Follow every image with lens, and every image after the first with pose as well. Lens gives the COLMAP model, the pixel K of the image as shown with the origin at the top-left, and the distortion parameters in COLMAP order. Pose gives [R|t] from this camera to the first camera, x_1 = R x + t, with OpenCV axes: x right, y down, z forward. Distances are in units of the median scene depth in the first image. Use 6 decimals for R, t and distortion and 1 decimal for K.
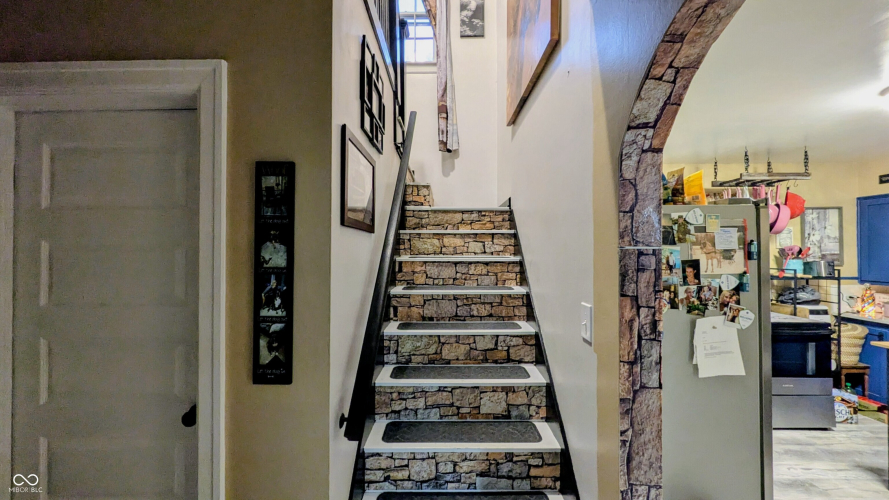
lens RADIAL K [[347.1, 0, 440.0], [0, 347.1, 247.7], [0, 0, 1]] dist [-0.002672, -0.000495]
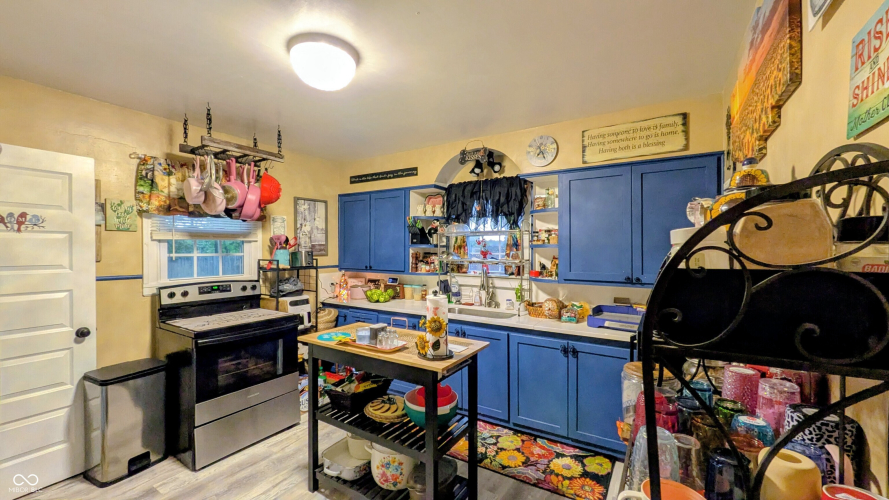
lens RADIAL K [[347.1, 0, 444.1], [0, 347.1, 248.9], [0, 0, 1]] dist [-0.002672, -0.000495]
pose [[0.515651, -0.001820, 0.856797, 0.450962], [-0.009839, 0.999919, 0.008046, 0.020967], [-0.856742, -0.012579, 0.515592, 0.134639]]
